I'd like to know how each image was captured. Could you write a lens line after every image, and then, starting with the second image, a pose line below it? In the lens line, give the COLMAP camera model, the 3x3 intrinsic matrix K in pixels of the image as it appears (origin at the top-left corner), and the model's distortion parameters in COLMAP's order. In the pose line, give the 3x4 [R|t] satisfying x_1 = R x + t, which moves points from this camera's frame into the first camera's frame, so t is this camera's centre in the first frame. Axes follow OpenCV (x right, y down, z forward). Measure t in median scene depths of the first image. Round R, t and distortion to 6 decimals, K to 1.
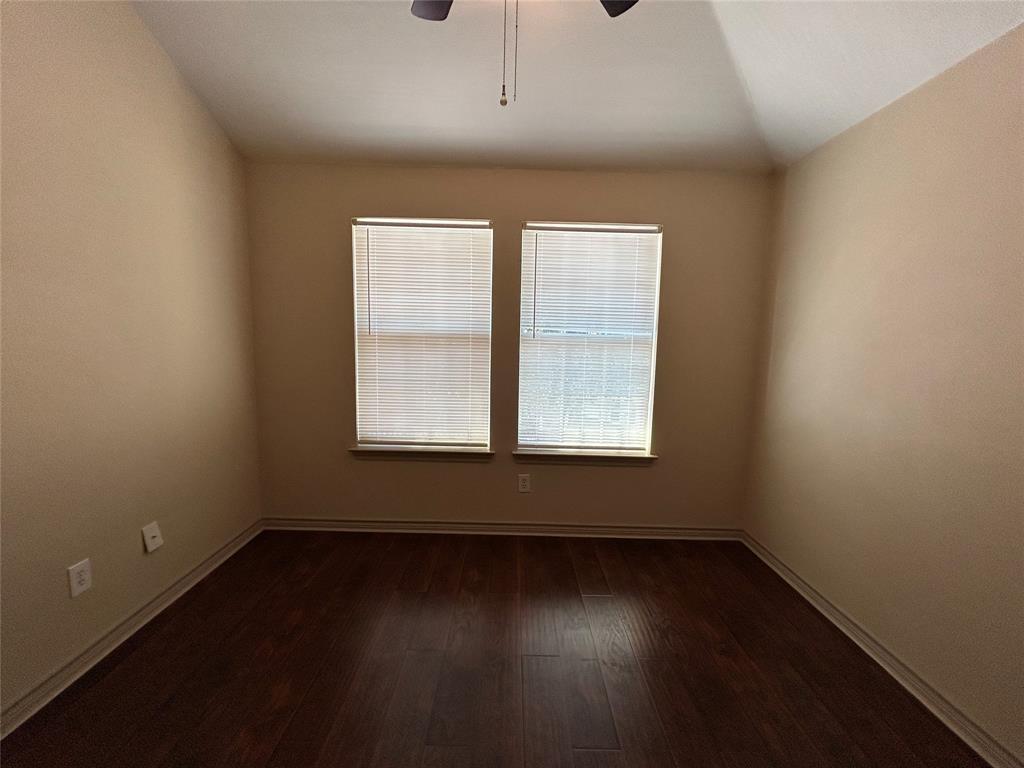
lens RADIAL K [[414.0, 0, 512.7], [0, 414.0, 382.9], [0, 0, 1]] dist [0.001668, 0.000669]
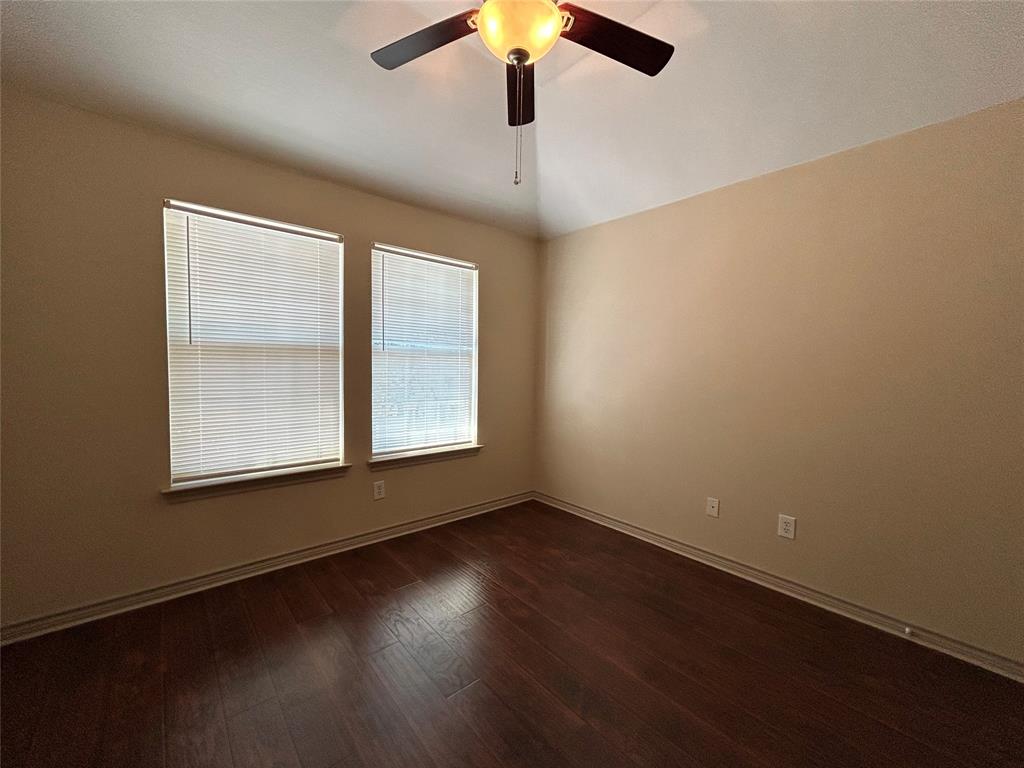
lens RADIAL K [[411.0, 0, 516.2], [0, 411.0, 384.0], [0, 0, 1]] dist [0.000015, 0.000188]
pose [[0.756094, -0.043404, 0.653022, -0.387161], [0.073065, 0.997159, -0.018320, 0.022253], [-0.650371, 0.061565, 0.757118, -0.020716]]
